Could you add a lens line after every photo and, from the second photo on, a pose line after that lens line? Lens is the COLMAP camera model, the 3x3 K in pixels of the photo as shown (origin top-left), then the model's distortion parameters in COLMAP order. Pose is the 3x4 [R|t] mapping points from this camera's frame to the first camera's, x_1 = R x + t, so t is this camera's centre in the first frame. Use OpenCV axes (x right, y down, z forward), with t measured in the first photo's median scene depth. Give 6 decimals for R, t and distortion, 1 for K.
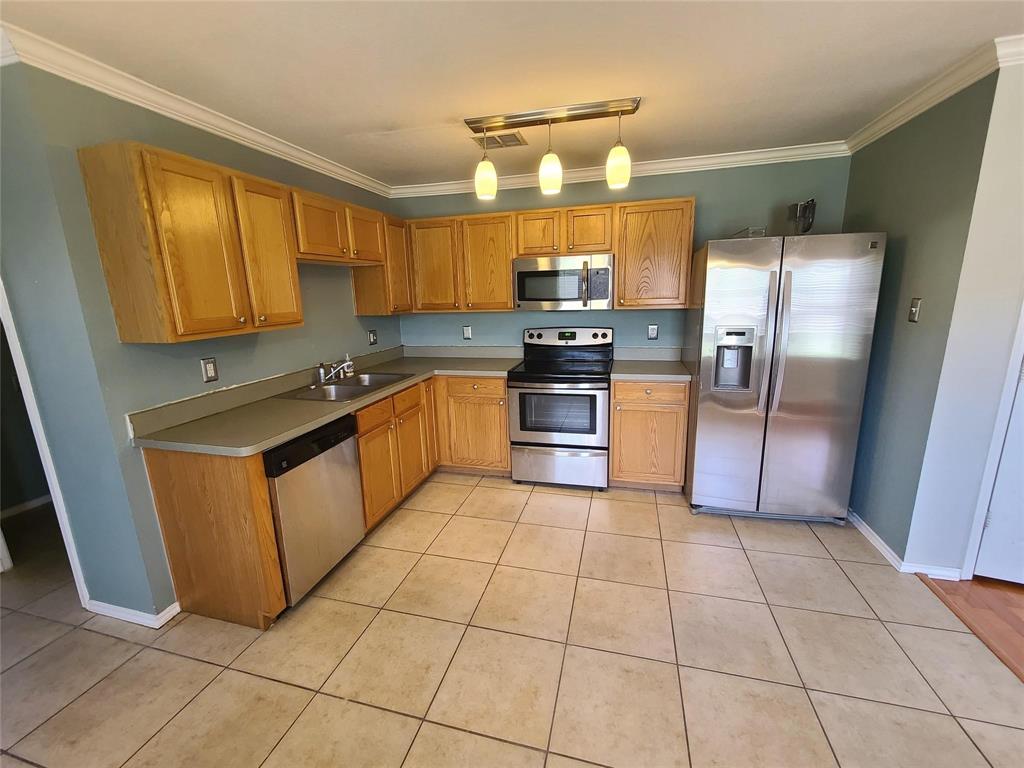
lens RADIAL K [[421.4, 0, 510.8], [0, 421.4, 383.9], [0, 0, 1]] dist [-0.001364, -0.000337]
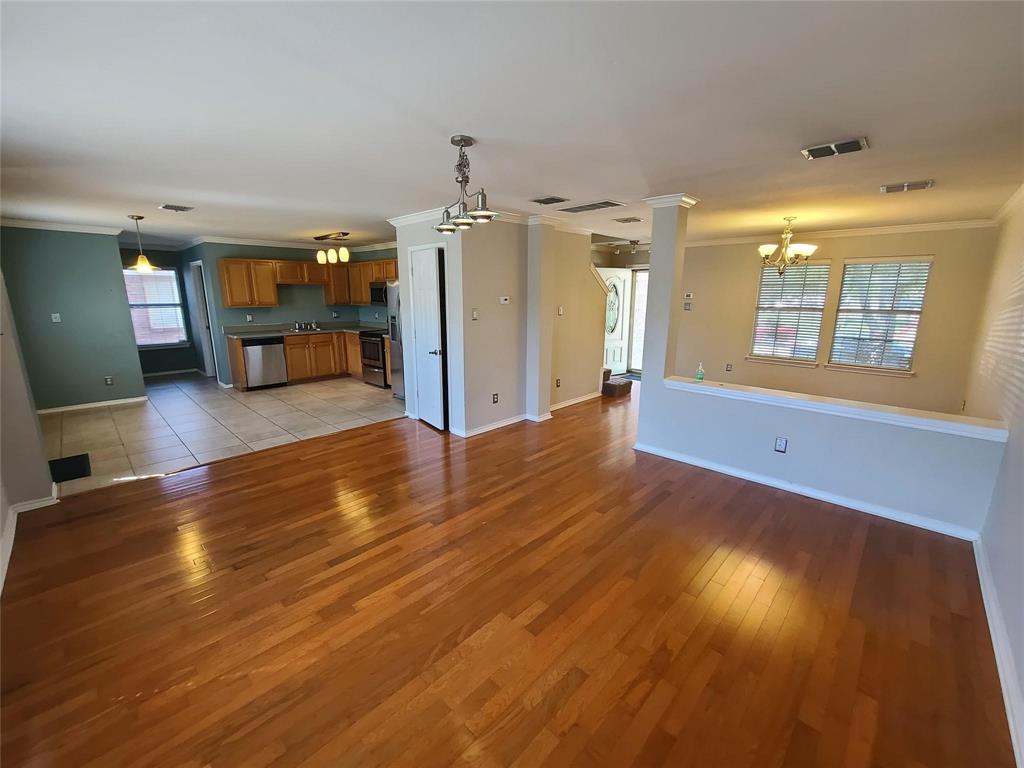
lens RADIAL K [[421.4, 0, 510.8], [0, 421.4, 383.9], [0, 0, 1]] dist [-0.001364, -0.000337]
pose [[0.876332, 0.131549, -0.463396, 1.910163], [-0.129205, 0.990929, 0.036966, 0.065436], [0.464056, 0.027479, 0.885380, -0.677490]]
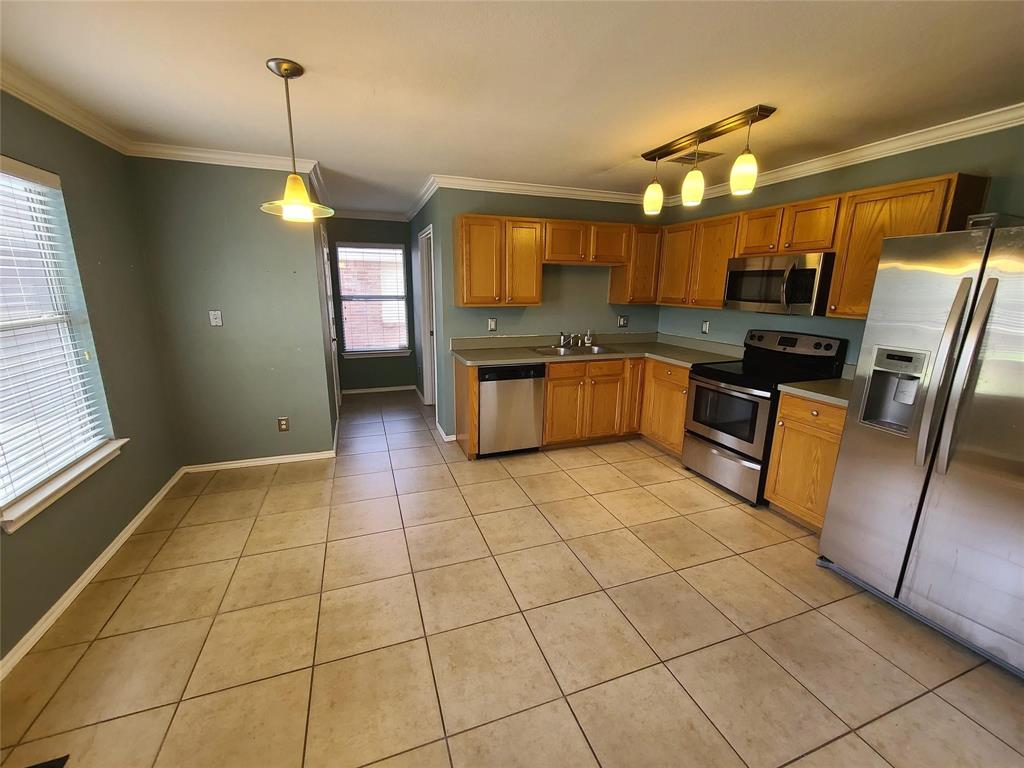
lens RADIAL K [[421.4, 0, 510.8], [0, 421.4, 383.9], [0, 0, 1]] dist [-0.001364, -0.000337]
pose [[0.573421, 0.221115, -0.788858, 0.621494], [-0.203075, 0.971202, 0.124610, -0.020079], [0.793693, 0.088743, 0.601810, -0.021645]]
